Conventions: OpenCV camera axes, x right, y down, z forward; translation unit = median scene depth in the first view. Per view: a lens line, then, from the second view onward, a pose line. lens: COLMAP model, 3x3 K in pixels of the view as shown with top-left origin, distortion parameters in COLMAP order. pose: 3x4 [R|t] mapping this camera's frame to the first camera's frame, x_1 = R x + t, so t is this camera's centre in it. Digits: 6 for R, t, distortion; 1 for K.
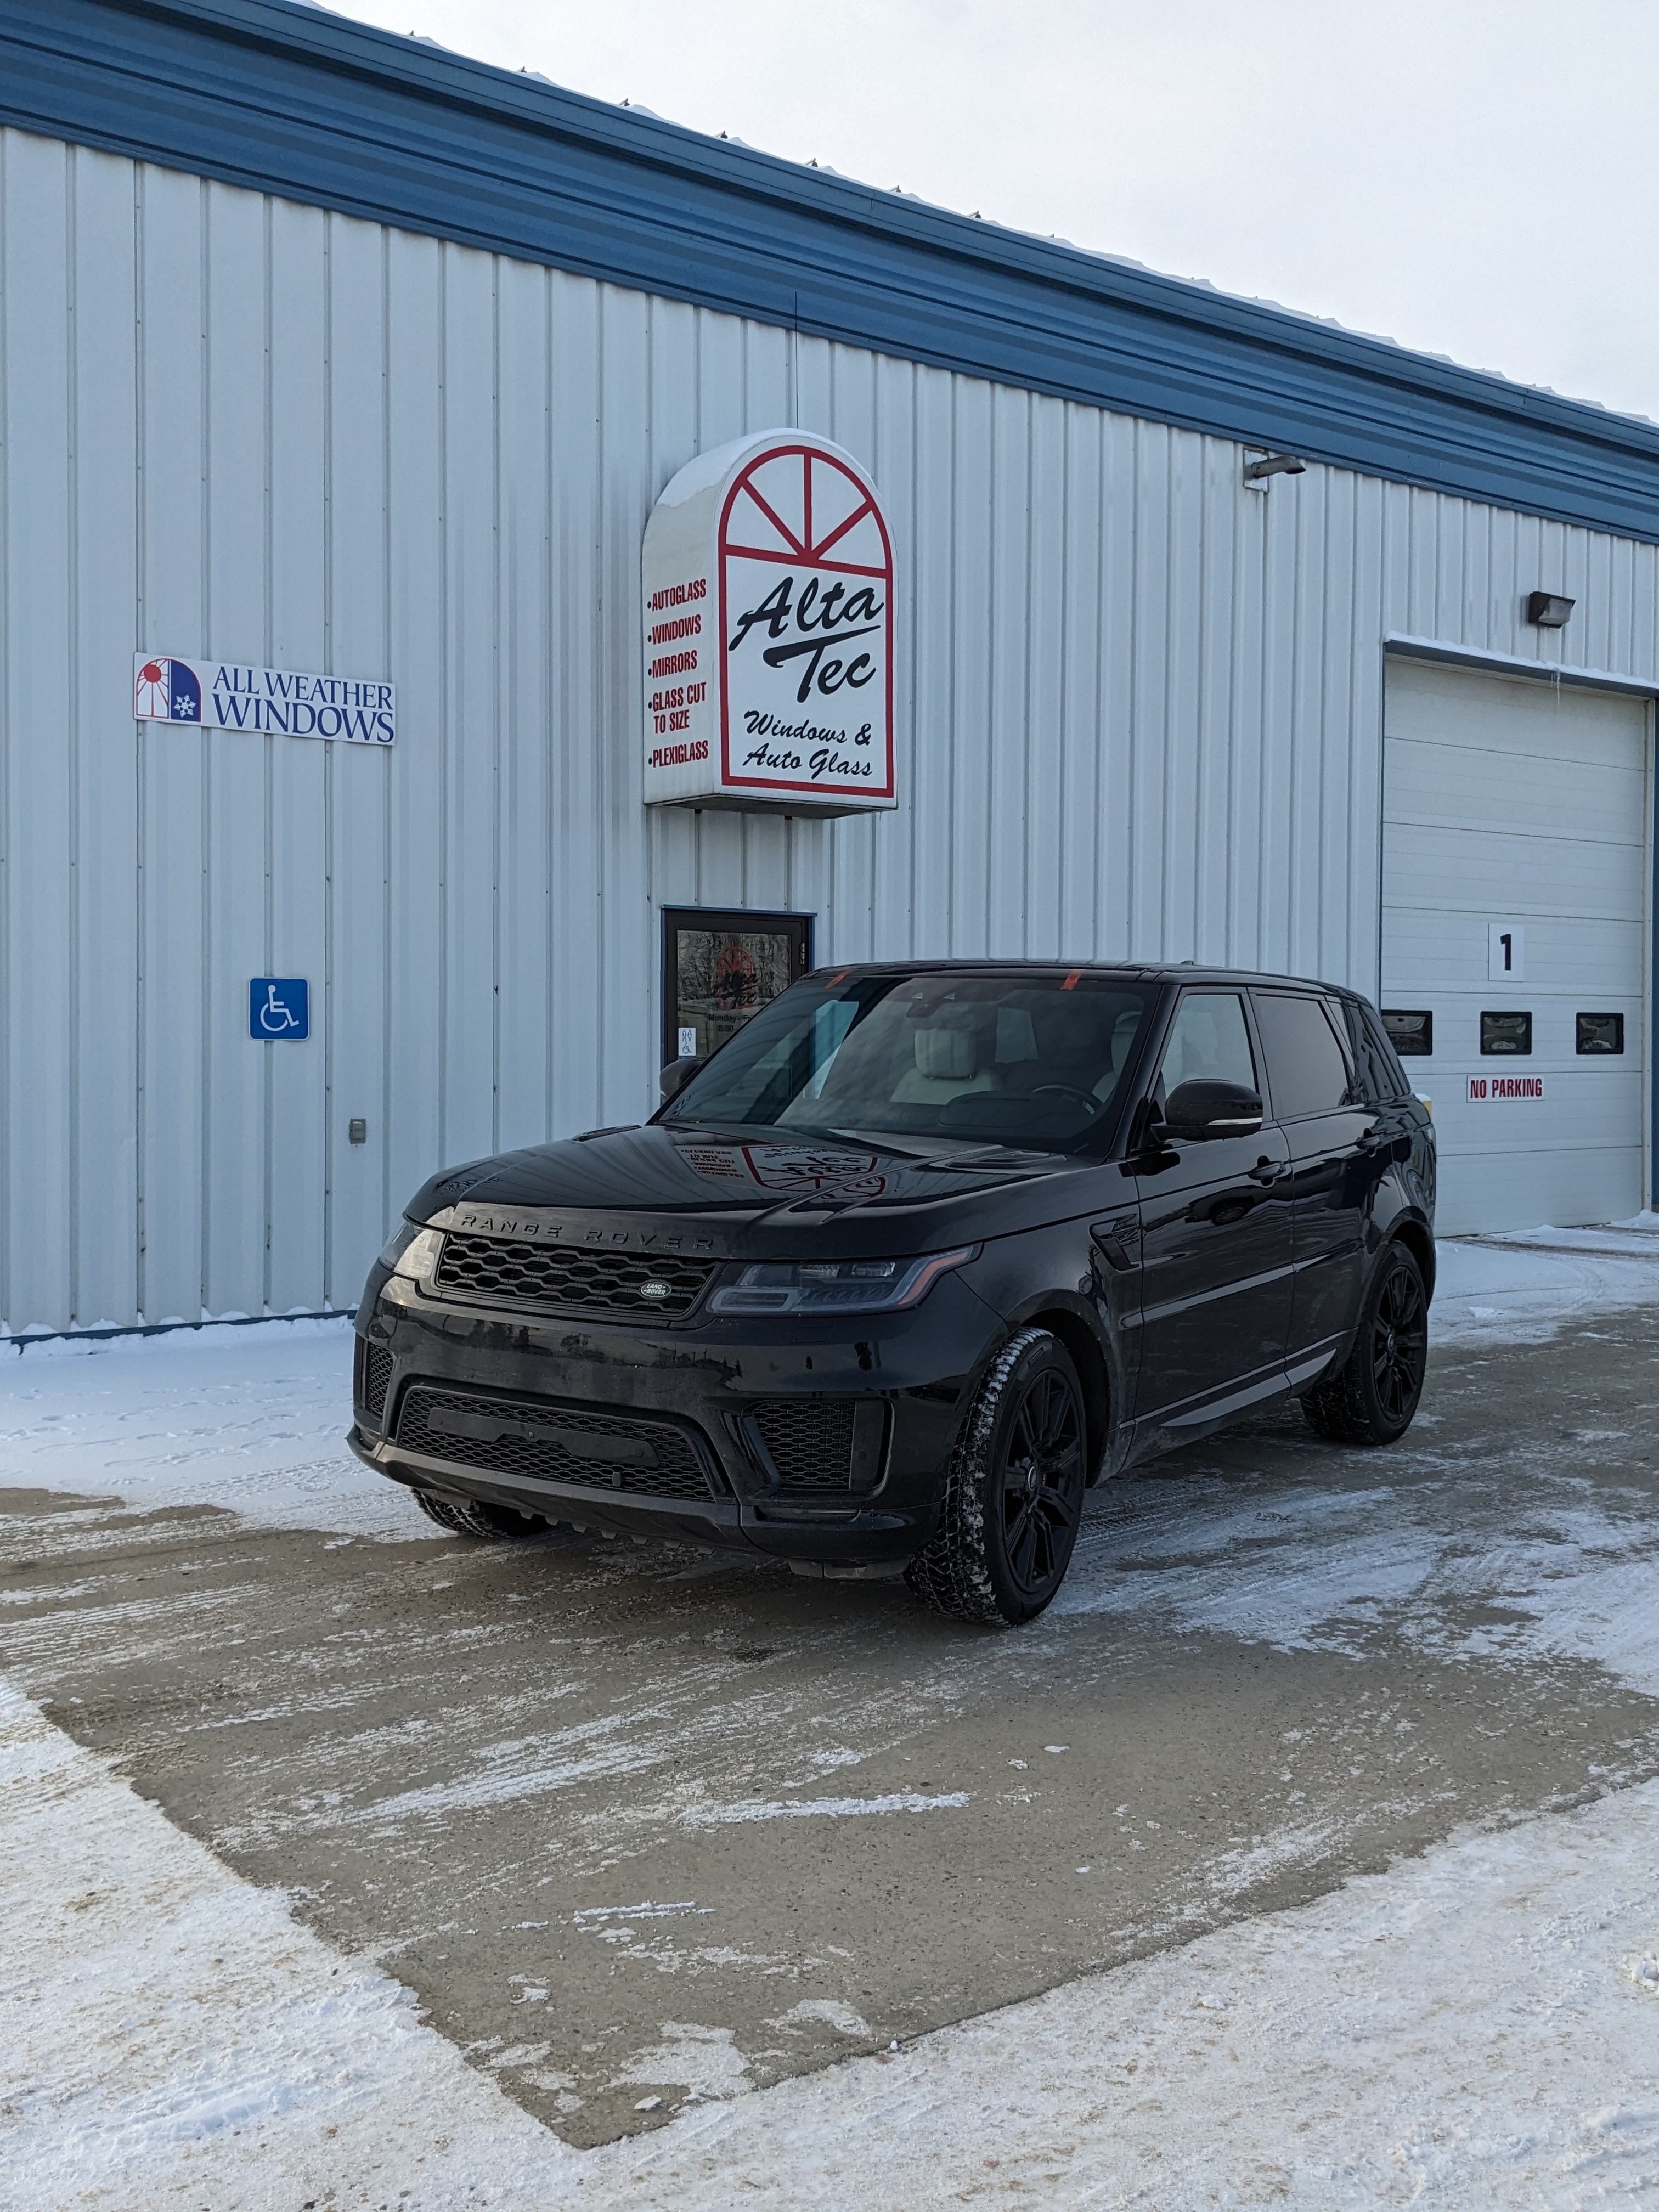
lens RADIAL K [[2130.4, 0, 861.7], [0, 2130.4, 1110.6], [0, 0, 1]] dist [0.135370, -0.277733]
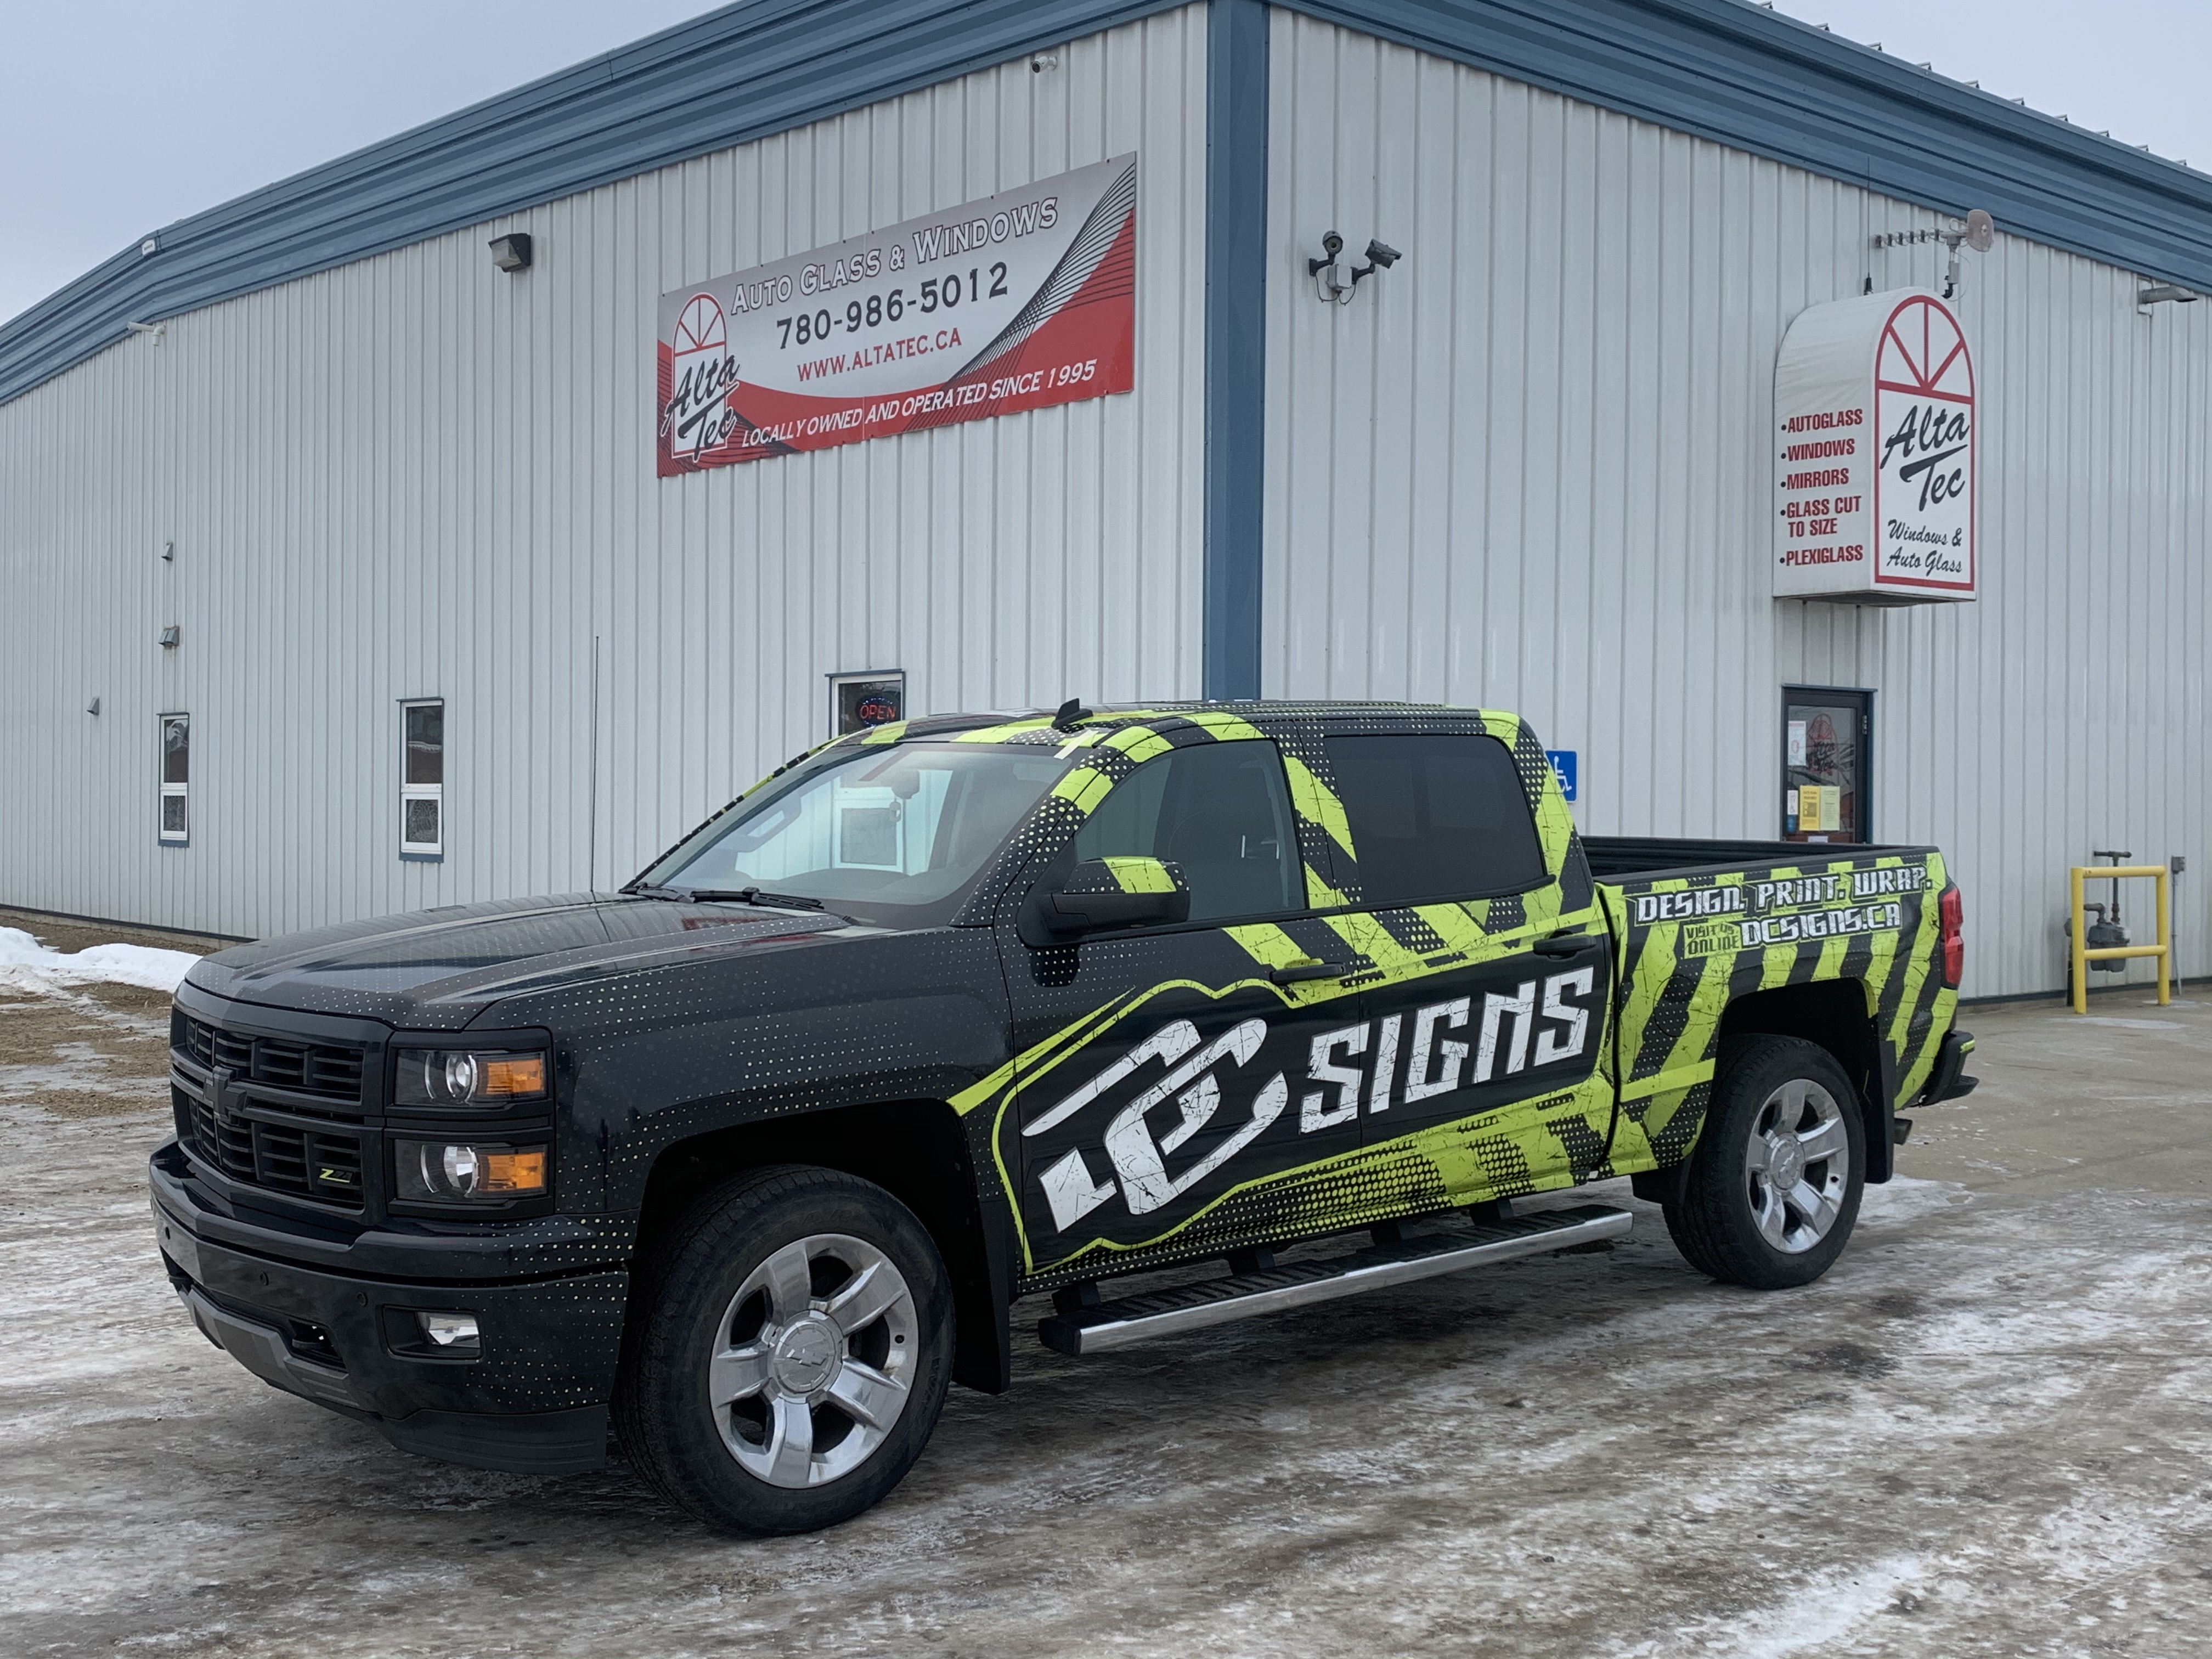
lens RADIAL K [[2300.5, 0, 1013.5], [0, 2300.5, 788.9], [0, 0, 1]] dist [0.001189, -0.024071]
pose [[0.999918, 0.002970, 0.012451, -0.534150], [-0.002561, 0.999460, -0.032746, 0.001855], [-0.012542, 0.032712, 0.999386, -0.234722]]
